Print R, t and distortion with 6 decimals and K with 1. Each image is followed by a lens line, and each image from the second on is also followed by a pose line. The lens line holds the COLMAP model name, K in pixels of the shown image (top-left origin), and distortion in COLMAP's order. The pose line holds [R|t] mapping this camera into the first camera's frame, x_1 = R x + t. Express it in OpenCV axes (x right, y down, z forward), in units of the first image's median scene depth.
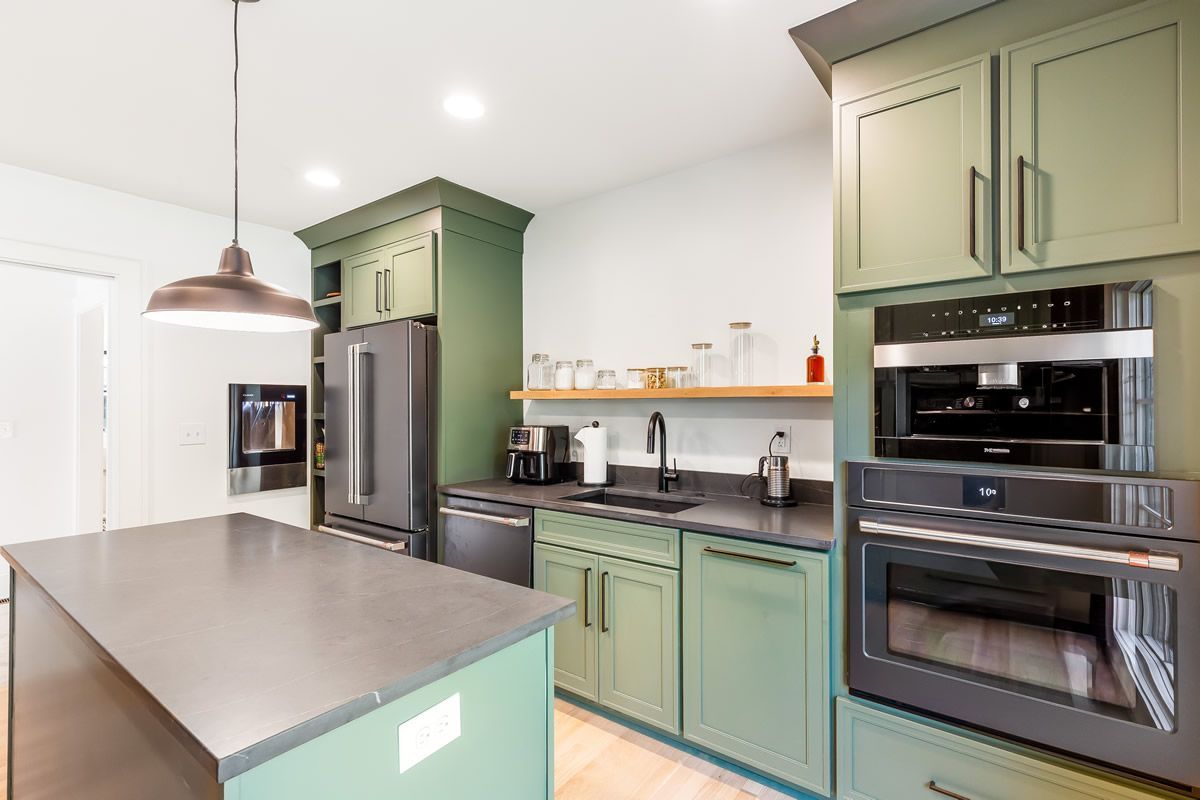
lens RADIAL K [[529.7, 0, 619.7], [0, 529.7, 409.9], [0, 0, 1]] dist [0.001214, -0.000182]
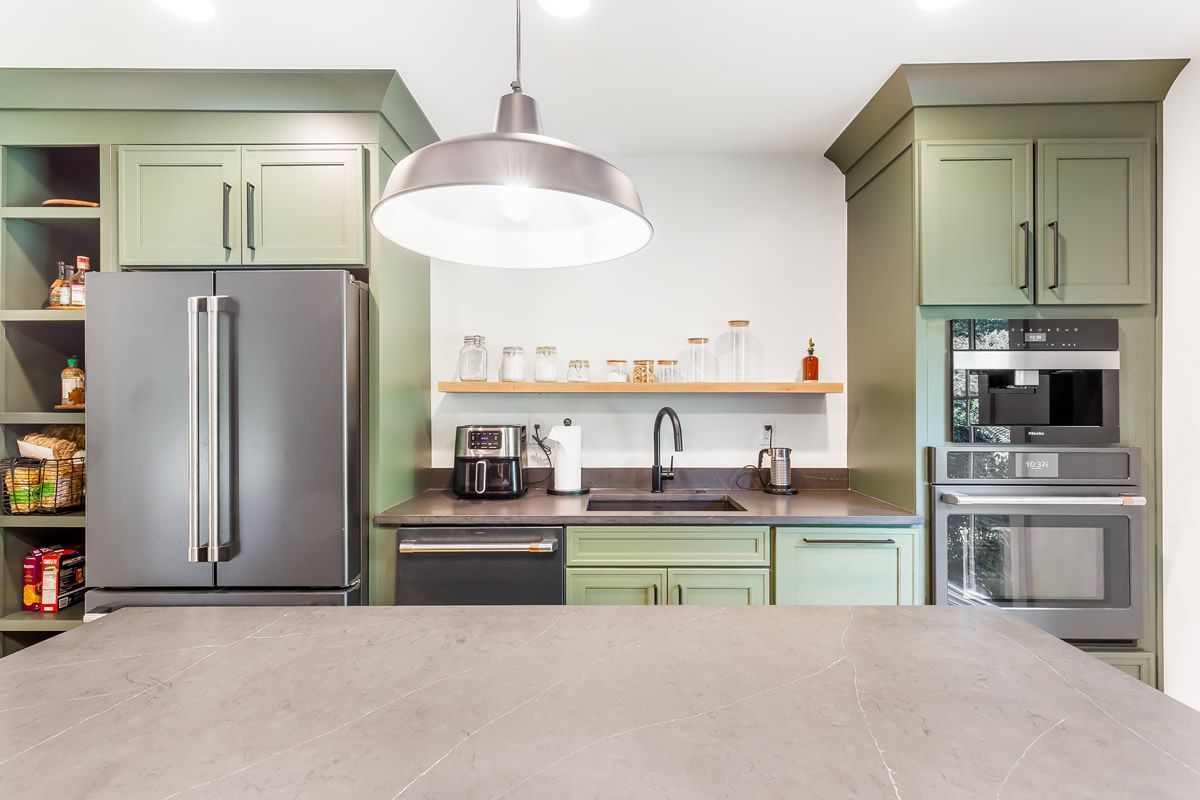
lens RADIAL K [[529.7, 0, 619.7], [0, 529.7, 409.9], [0, 0, 1]] dist [0.001214, -0.000182]
pose [[0.821239, -0.004858, 0.570563, -0.532254], [0.002334, 0.999984, 0.005155, 0.003365], [-0.570579, -0.002902, 0.821237, 0.276858]]
